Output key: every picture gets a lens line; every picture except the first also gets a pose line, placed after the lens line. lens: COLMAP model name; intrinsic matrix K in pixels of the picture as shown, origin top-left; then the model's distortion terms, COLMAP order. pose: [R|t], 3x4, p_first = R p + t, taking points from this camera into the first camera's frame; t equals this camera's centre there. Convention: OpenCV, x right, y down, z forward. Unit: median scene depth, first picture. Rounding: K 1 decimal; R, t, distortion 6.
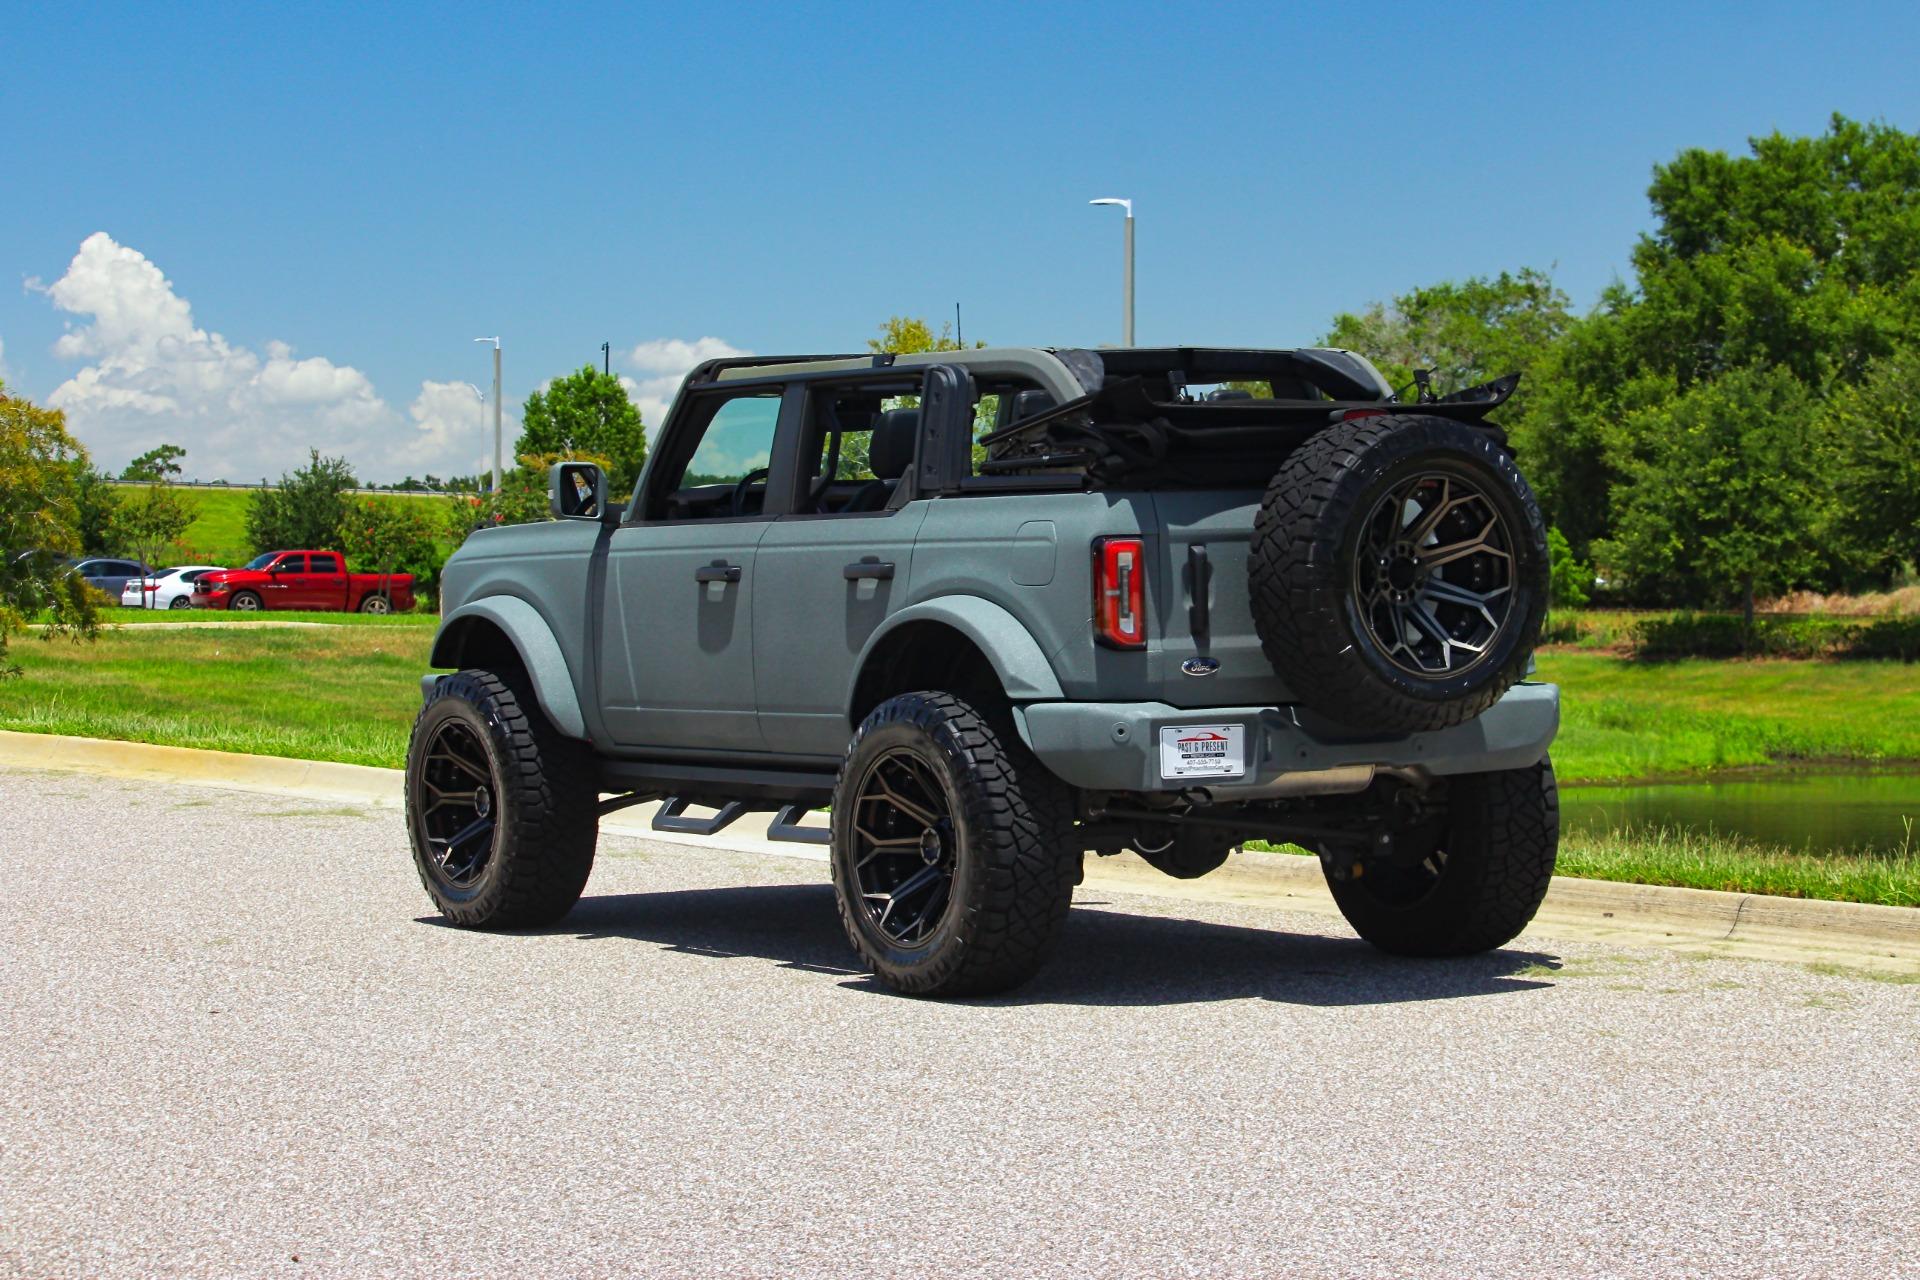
lens RADIAL K [[5018.7, 0, 1000.6], [0, 5018.7, 551.2], [0, 0, 1]] dist [-0.446071, 0.060561]
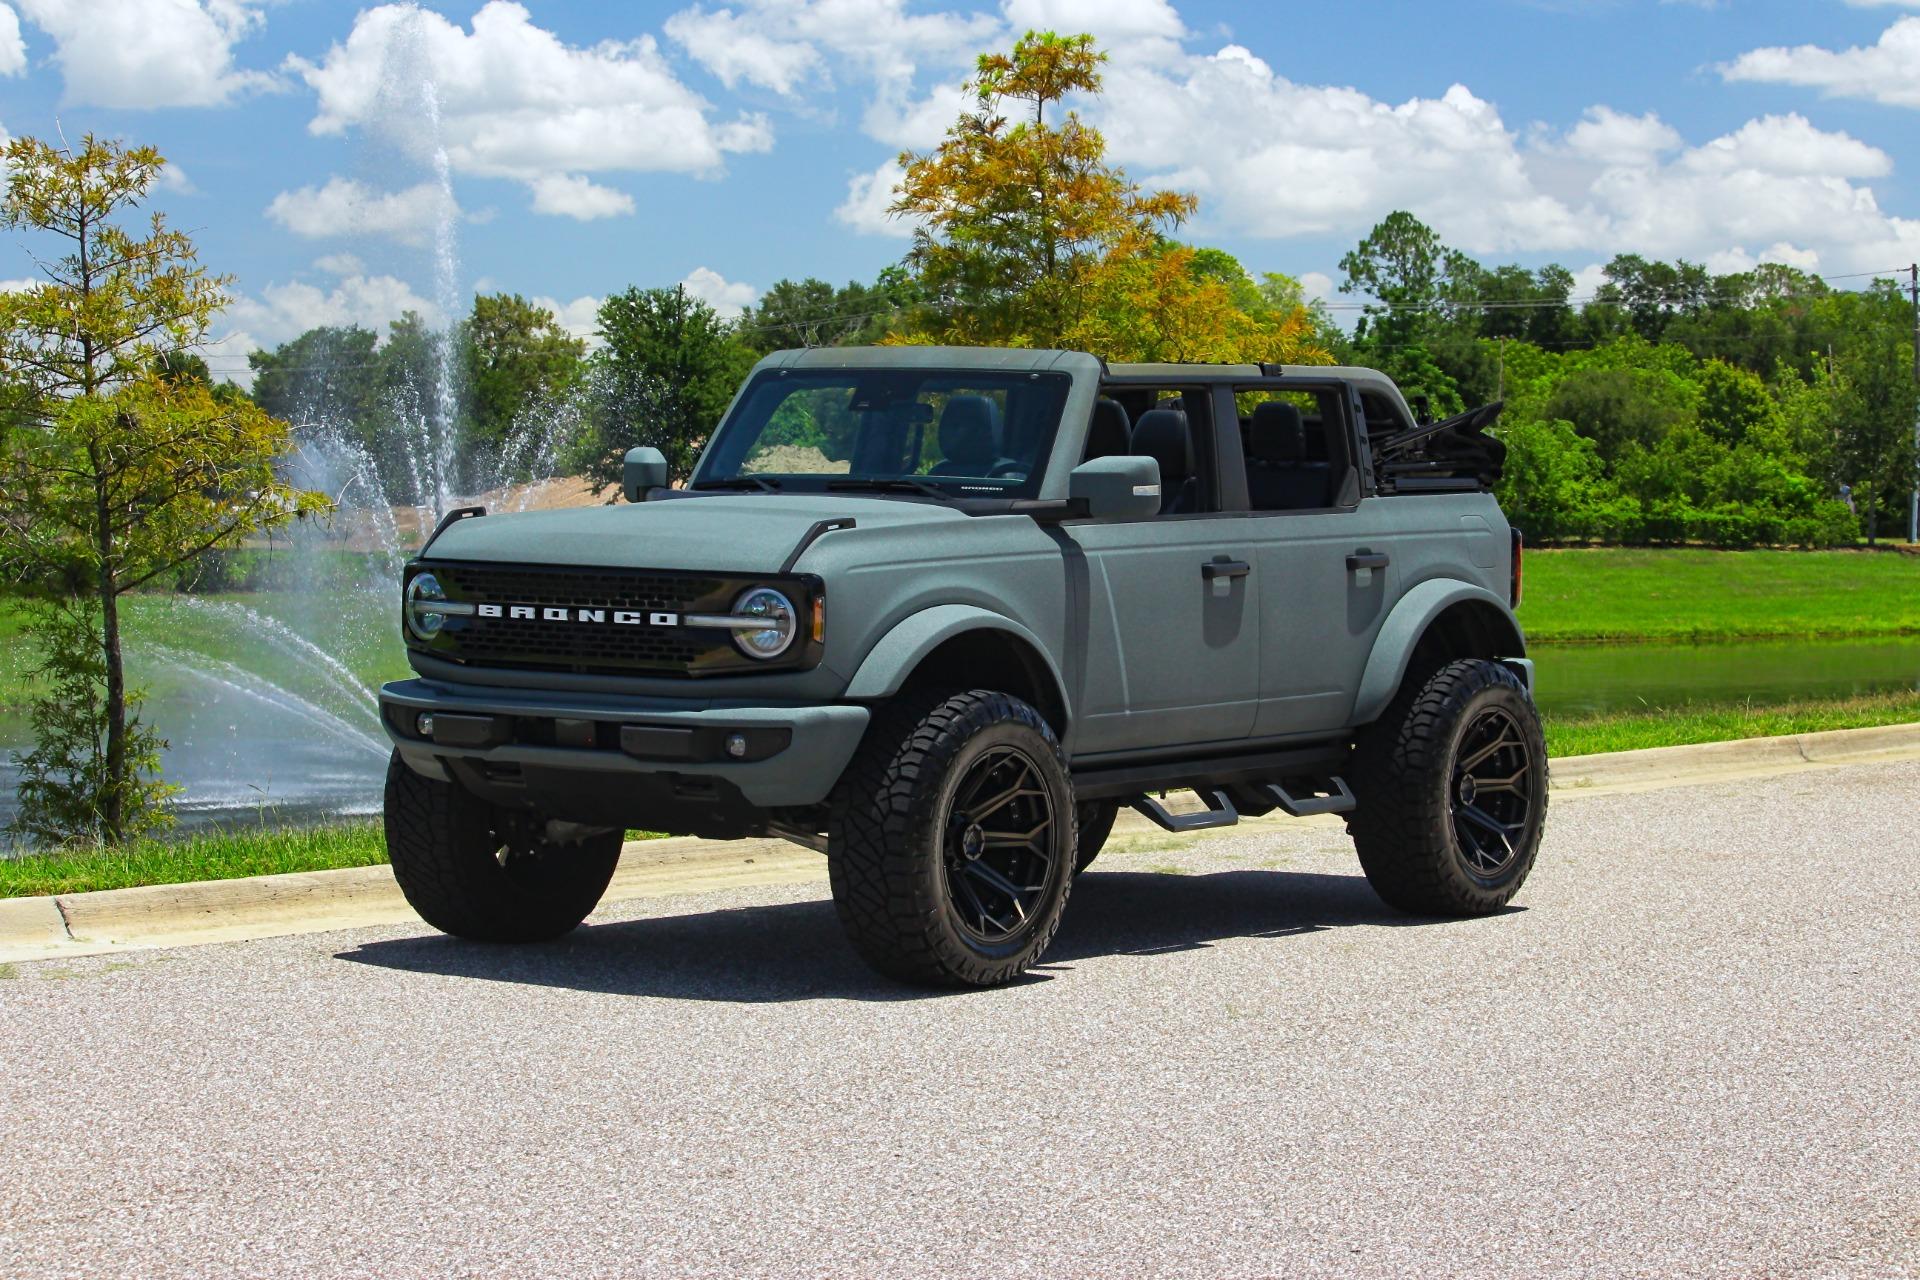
lens RADIAL K [[5028.2, 0, 962.1], [0, 5028.2, 580.4], [0, 0, 1]] dist [-0.444846, 0.145050]
pose [[-0.353045, -0.009818, 0.935555, -1.005511], [0.011927, 0.999816, 0.014993, -0.009282], [-0.935530, 0.016452, -0.352863, 1.427830]]
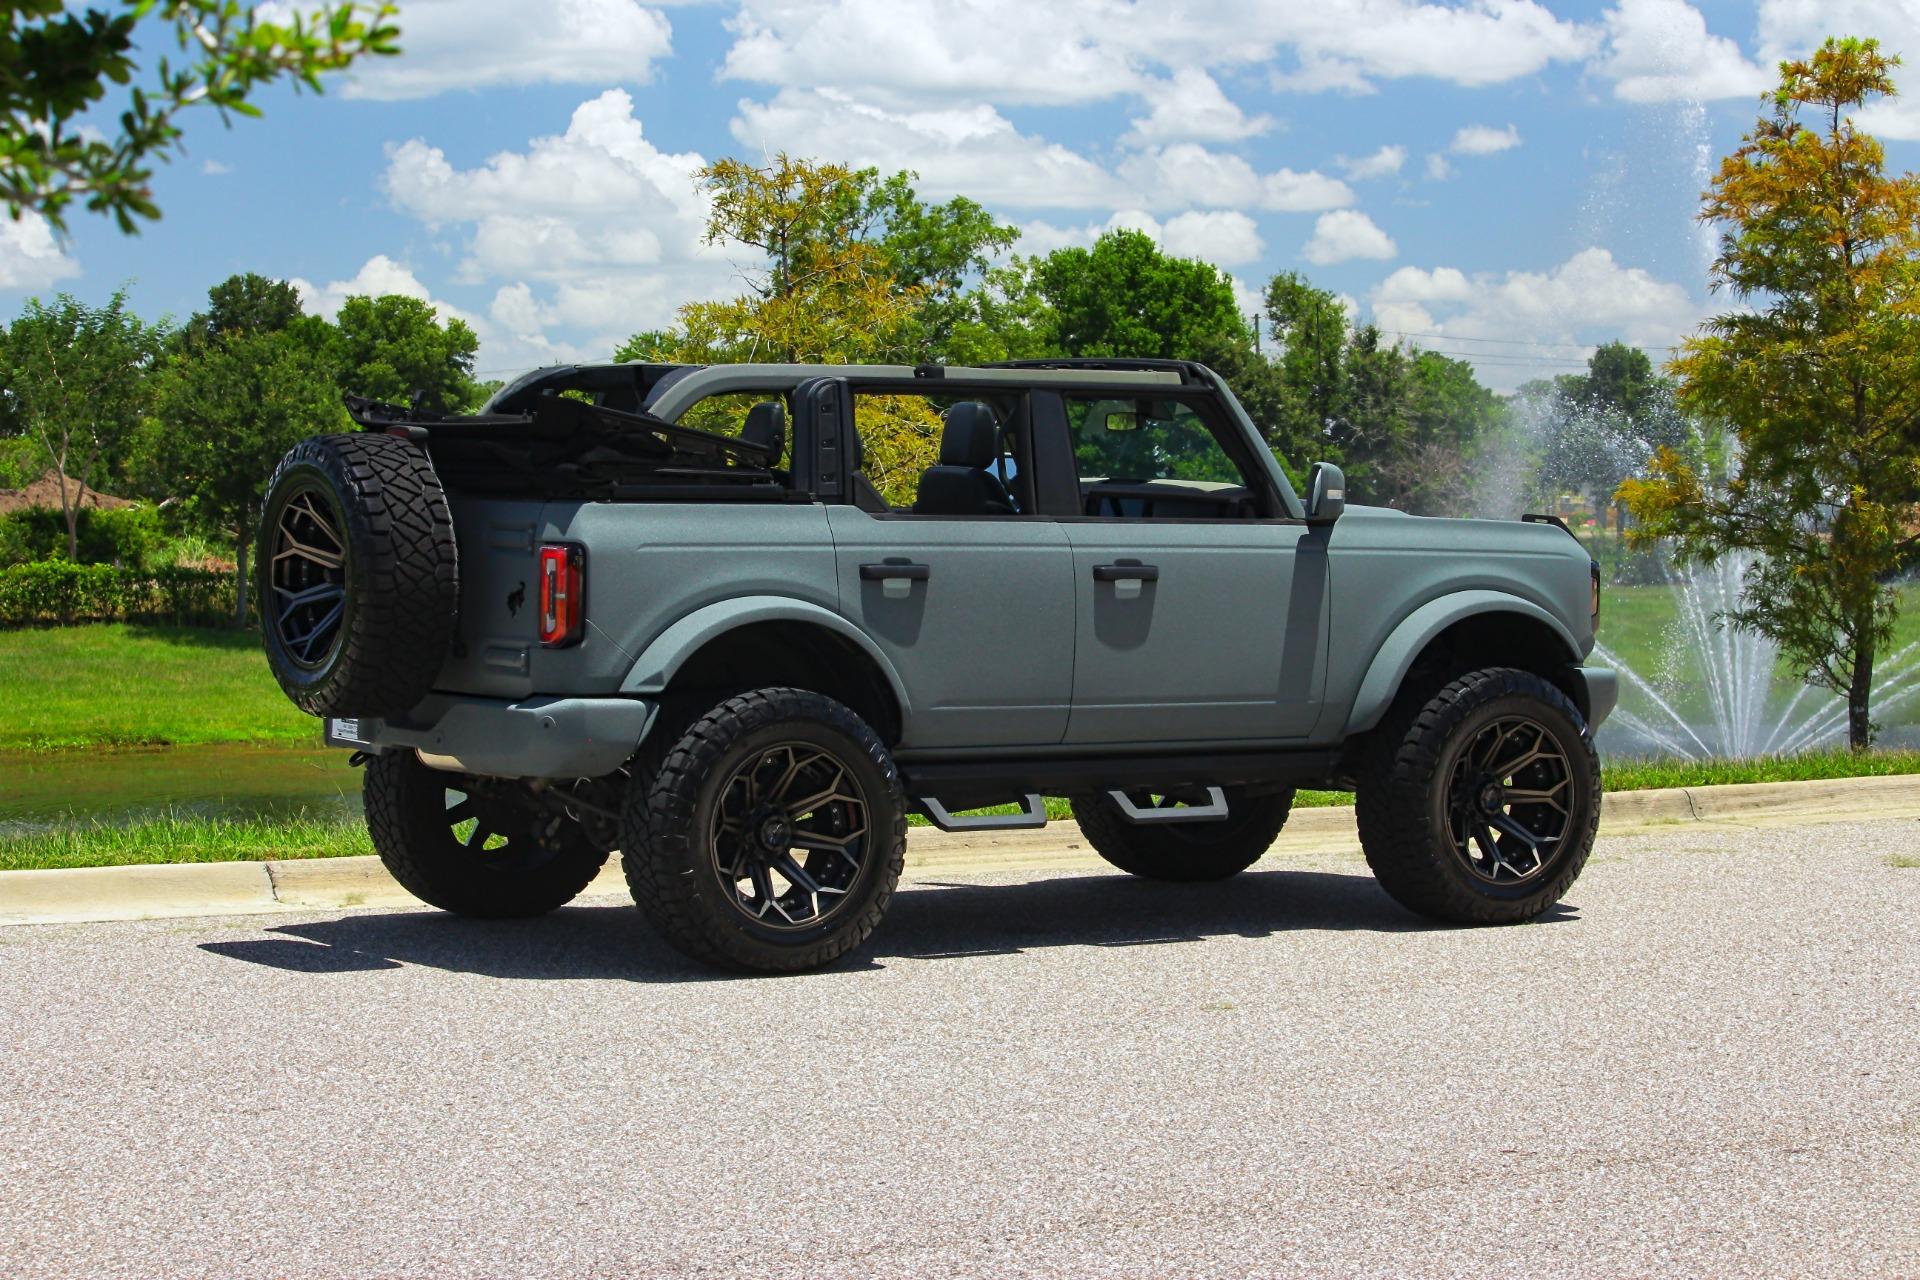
lens RADIAL K [[5028.2, 0, 962.1], [0, 5028.2, 580.4], [0, 0, 1]] dist [-0.444846, 0.145050]
pose [[-0.024053, -0.013023, 0.999626, -1.125795], [0.009661, 0.999865, 0.013259, -0.008800], [-0.999664, 0.009977, -0.023924, 1.112037]]
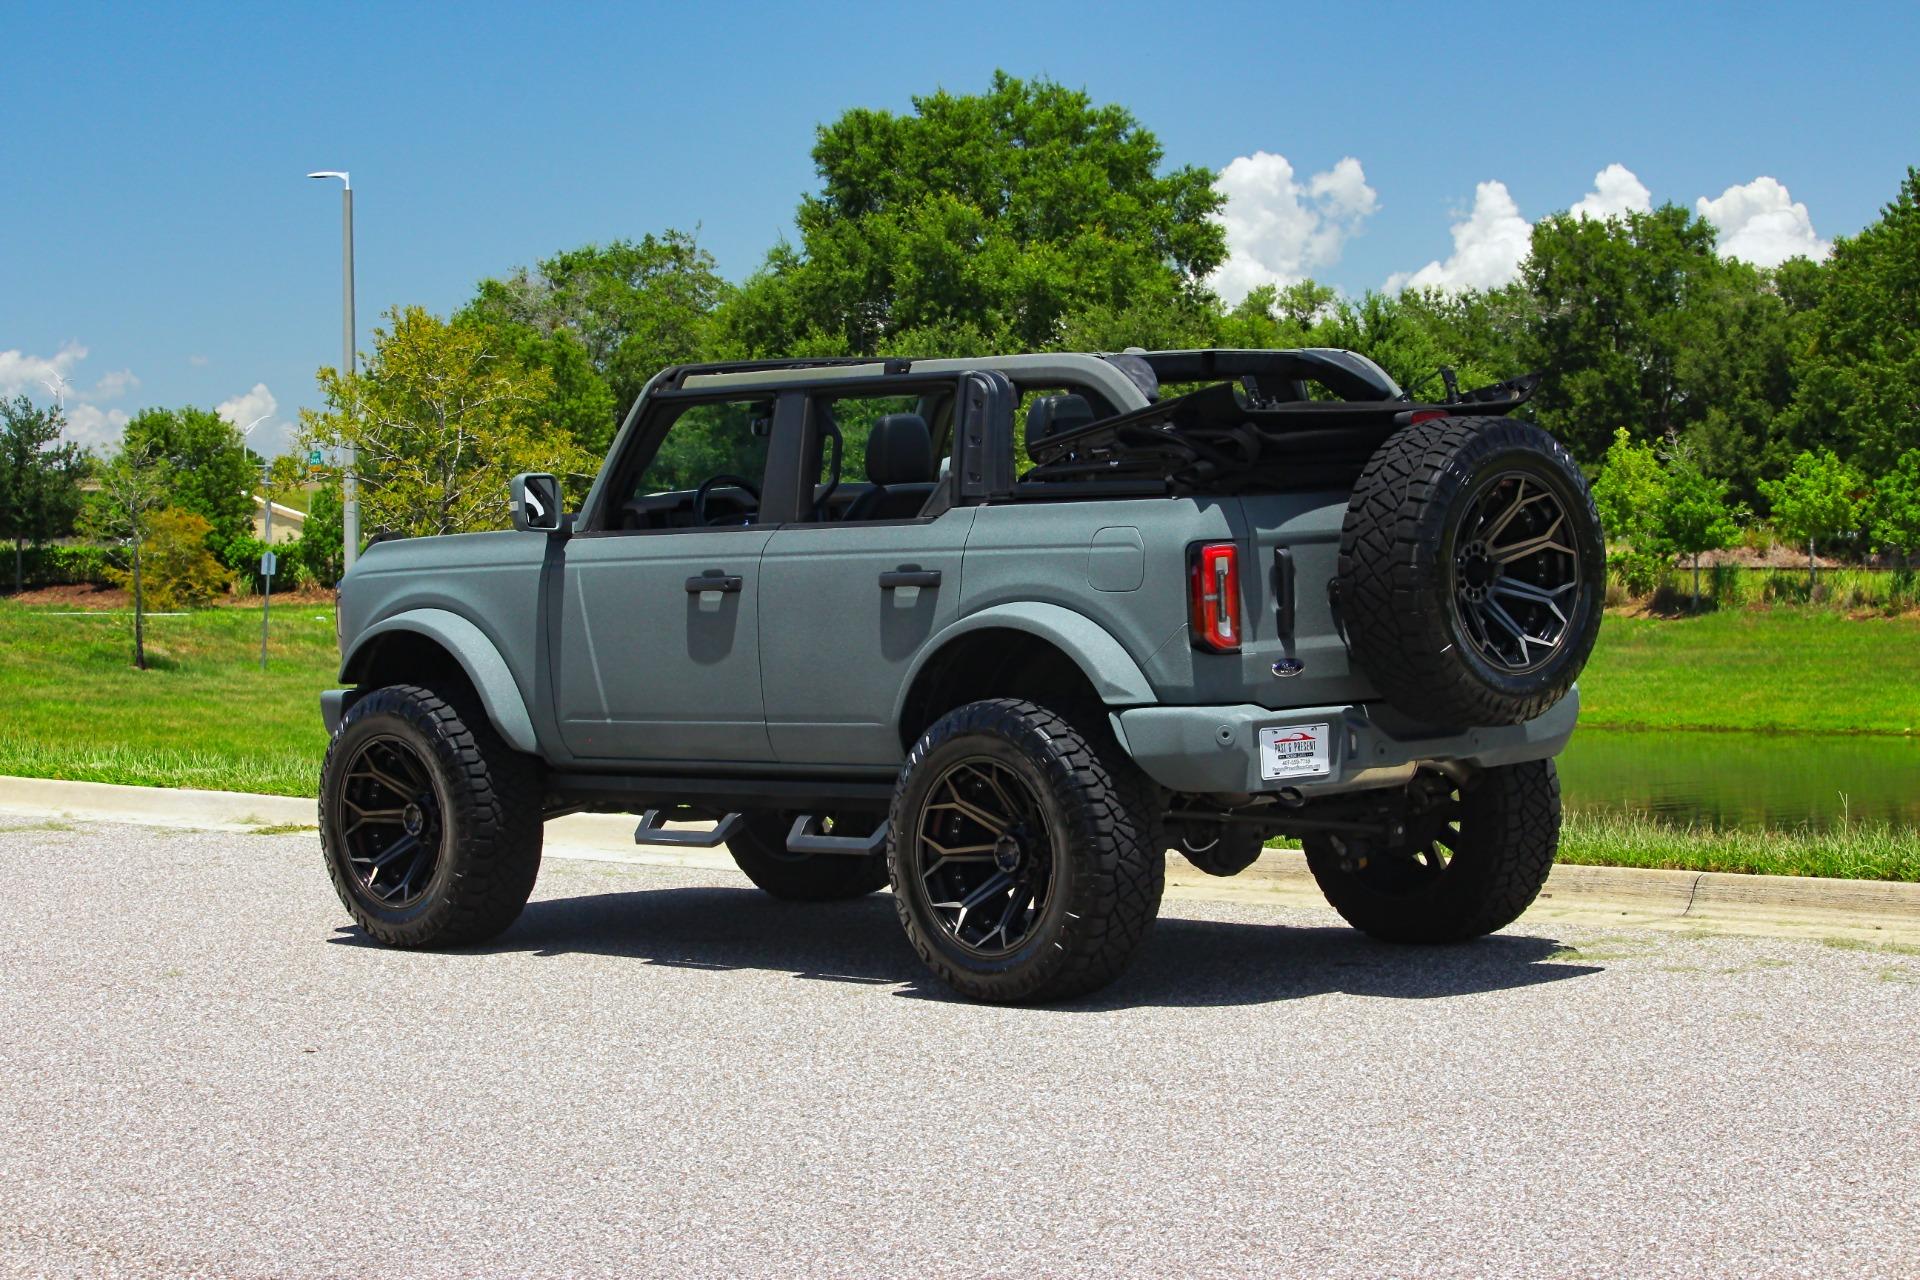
lens RADIAL K [[5000.1, 0, 890.1], [0, 5000.1, 646.1], [0, 0, 1]] dist [-0.436169, 0.034004]
pose [[0.985792, -0.025990, 0.165950, -0.188477], [0.021471, 0.999350, 0.028966, -0.011231], [-0.166595, -0.024991, 0.985709, 0.019283]]
